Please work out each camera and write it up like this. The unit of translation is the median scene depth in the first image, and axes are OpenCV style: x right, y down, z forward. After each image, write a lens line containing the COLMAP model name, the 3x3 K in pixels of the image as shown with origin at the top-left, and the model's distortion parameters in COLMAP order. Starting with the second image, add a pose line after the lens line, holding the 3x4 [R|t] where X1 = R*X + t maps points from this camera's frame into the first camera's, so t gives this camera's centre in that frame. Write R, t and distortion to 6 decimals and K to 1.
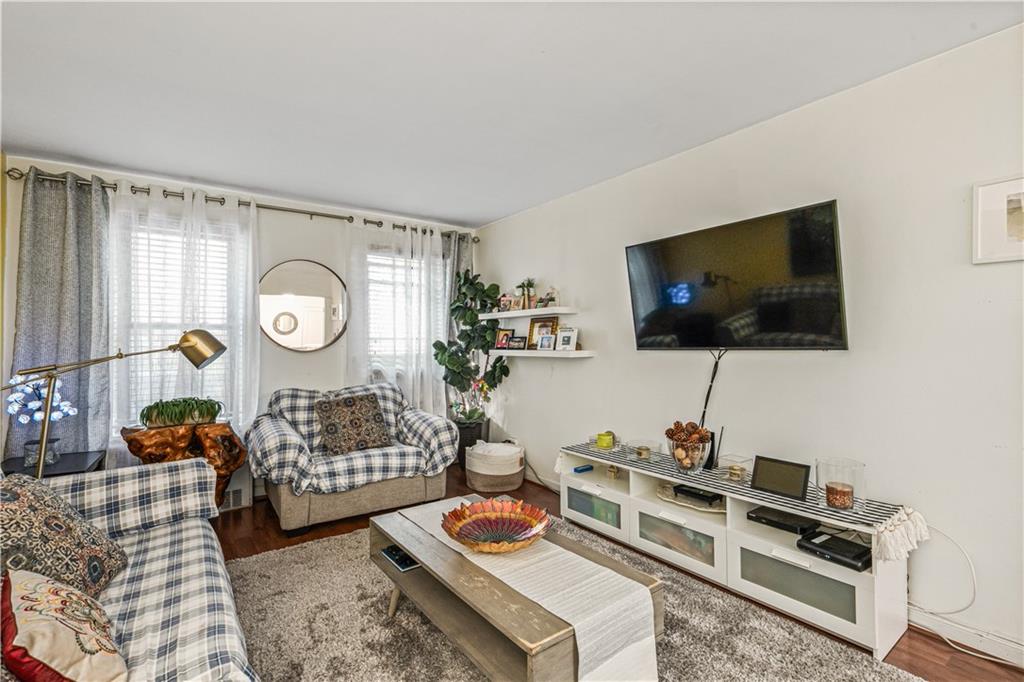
lens RADIAL K [[471.2, 0, 516.0], [0, 471.2, 340.5], [0, 0, 1]] dist [-0.000570, -0.000104]
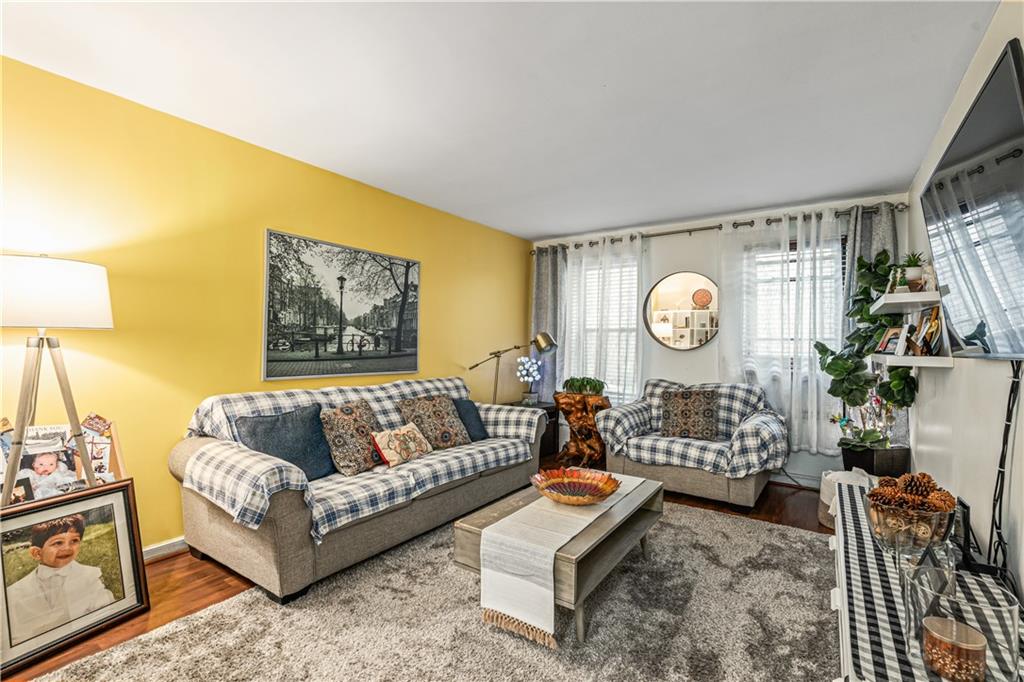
lens RADIAL K [[468.8, 0, 504.8], [0, 468.8, 338.6], [0, 0, 1]] dist [0.002398, 0.000461]
pose [[0.322098, -0.004832, -0.946694, 0.565544], [-0.011952, 0.999887, -0.009170, 0.012676], [0.946631, 0.014269, 0.322003, 0.229160]]
